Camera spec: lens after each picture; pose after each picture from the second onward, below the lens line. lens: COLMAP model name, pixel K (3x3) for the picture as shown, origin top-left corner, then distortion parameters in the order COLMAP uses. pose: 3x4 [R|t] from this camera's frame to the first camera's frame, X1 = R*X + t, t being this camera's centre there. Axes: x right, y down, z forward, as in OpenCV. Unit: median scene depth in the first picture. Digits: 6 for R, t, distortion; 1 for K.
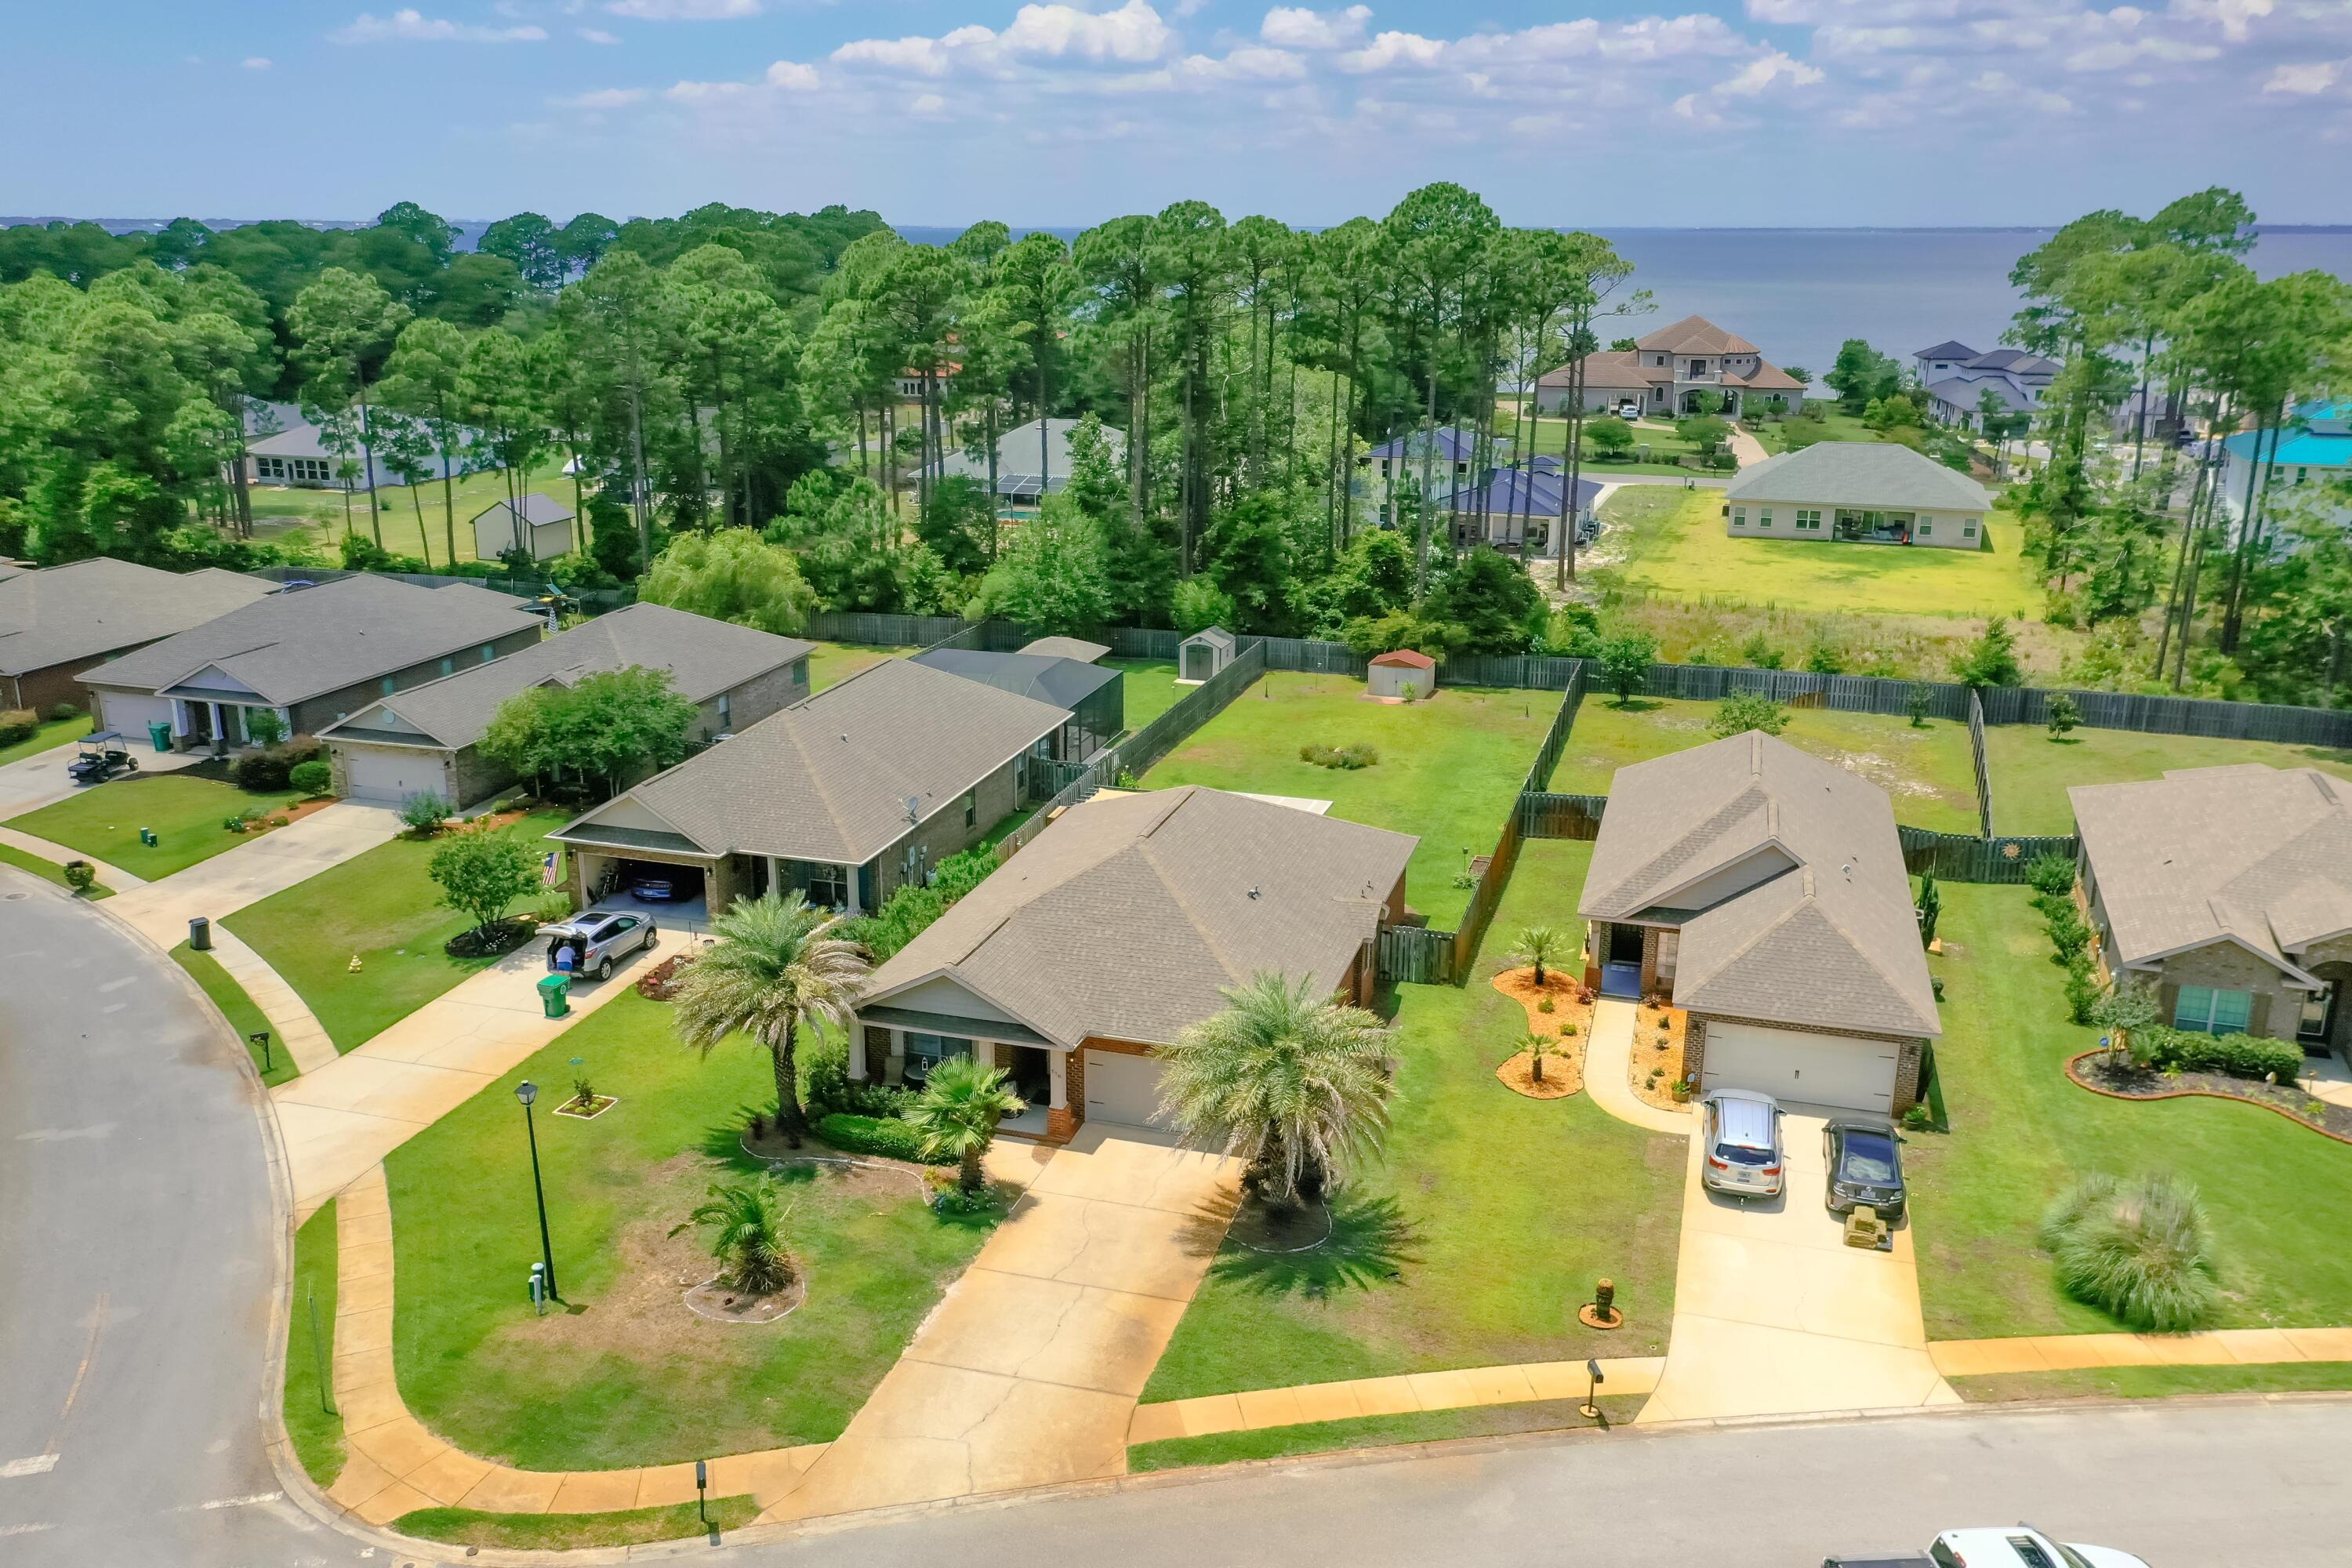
lens RADIAL K [[1839.1, 0, 1152.5], [0, 1839.1, 842.8], [0, 0, 1]] dist [-0.003573, 0.004787]
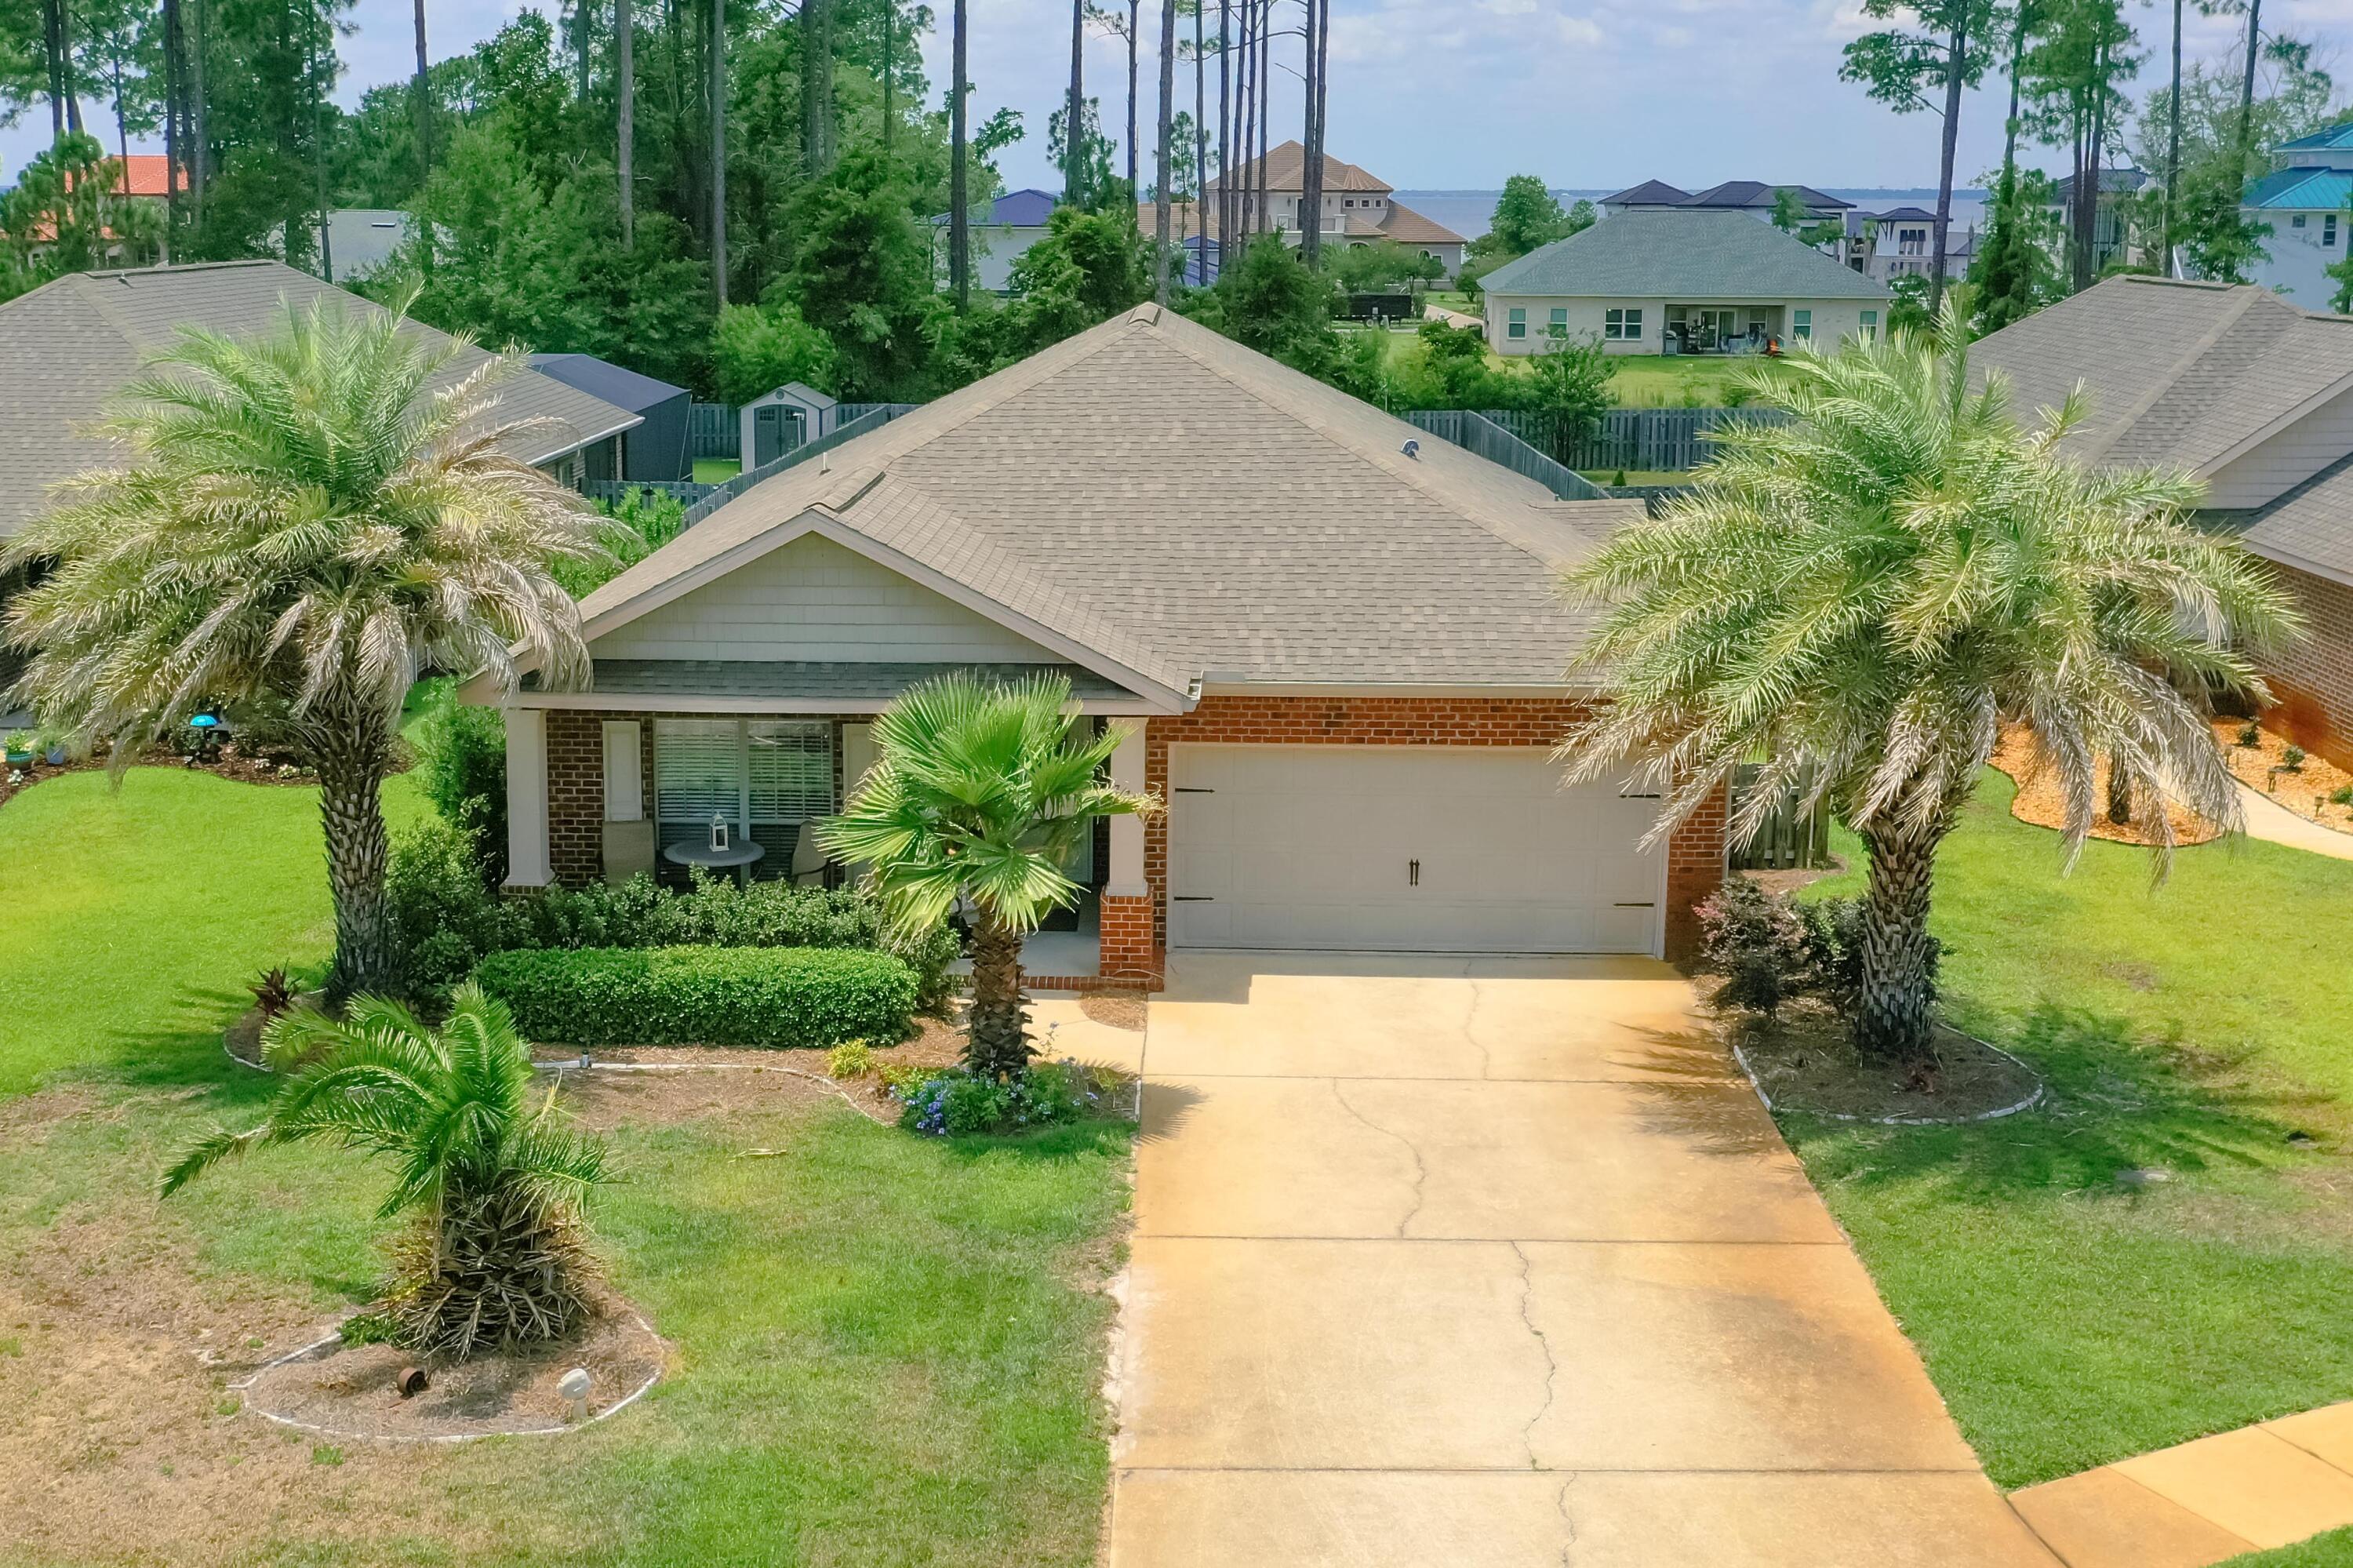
lens RADIAL K [[2767.3, 0, 1093.4], [0, 2767.3, 769.3], [0, 0, 1]] dist [-0.000512, 0.000000]
pose [[0.965128, -0.048691, 0.257210, -0.206497], [0.078141, 0.991340, -0.105542, 0.183685], [-0.249844, 0.121961, 0.960575, 0.485248]]
